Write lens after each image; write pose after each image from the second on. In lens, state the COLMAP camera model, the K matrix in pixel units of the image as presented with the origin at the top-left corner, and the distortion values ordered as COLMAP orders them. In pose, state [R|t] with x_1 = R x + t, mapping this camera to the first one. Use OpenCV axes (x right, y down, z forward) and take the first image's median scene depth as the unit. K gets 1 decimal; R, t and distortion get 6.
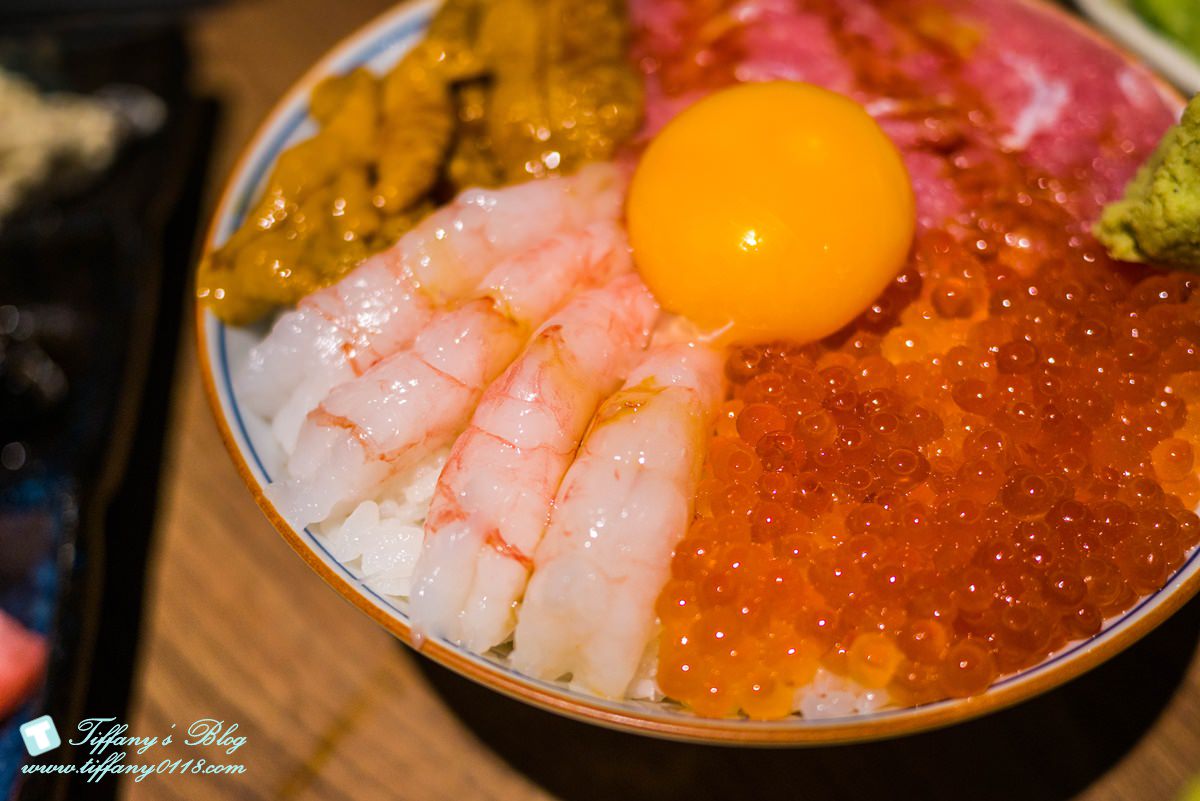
lens RADIAL K [[1427.1, 0, 603.5], [0, 1427.1, 410.2], [0, 0, 1]] dist [-0.010691, 0.000000]
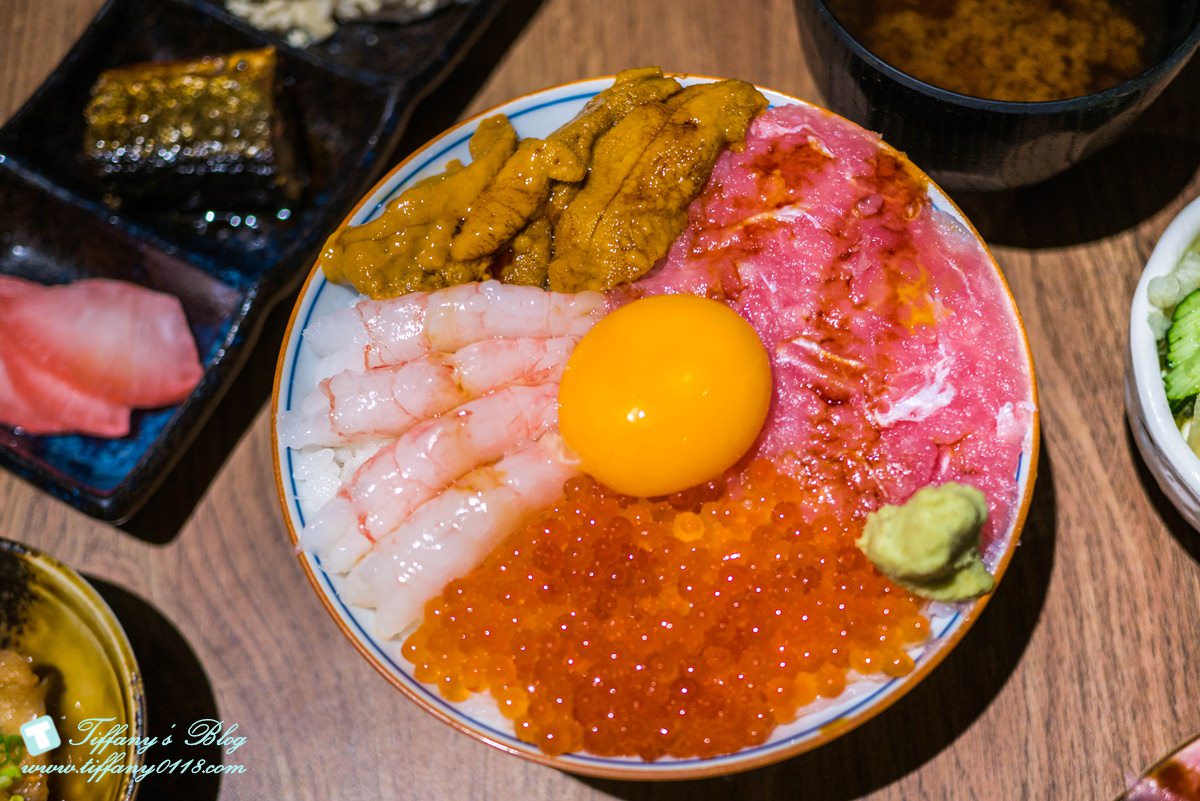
lens RADIAL K [[1521.4, 0, 643.4], [0, 1521.4, 436.2], [0, 0, 1]] dist [-0.000209, 0.000000]
pose [[0.848365, 0.489792, -0.200952, 0.443363], [-0.413618, 0.850129, 0.325884, -0.613847], [0.330450, -0.193351, 0.923806, -0.431113]]
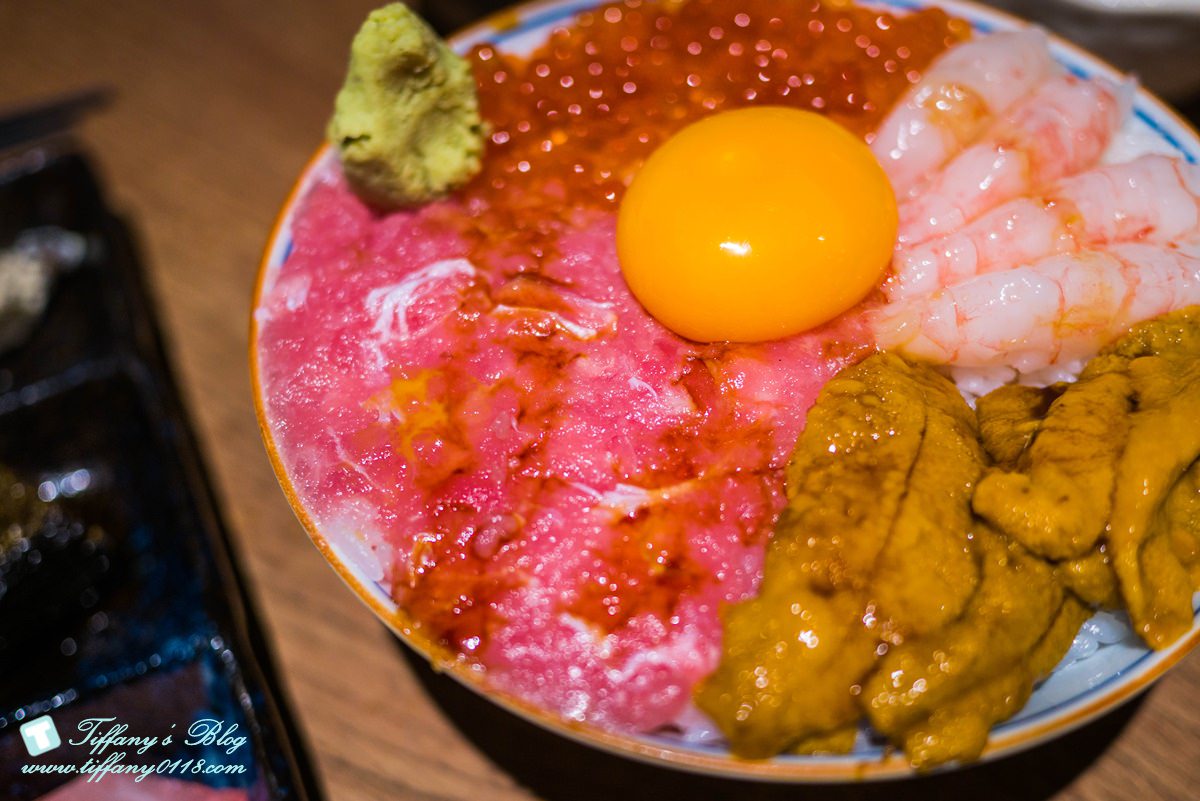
lens RADIAL K [[1427.1, 0, 598.0], [0, 1427.1, 400.3], [0, 0, 1]] dist [-0.010691, 0.000000]
pose [[-0.917444, -0.295183, 0.266766, -0.099027], [0.326909, -0.177105, 0.928313, -1.232640], [-0.226776, 0.938883, 0.258982, 0.914187]]
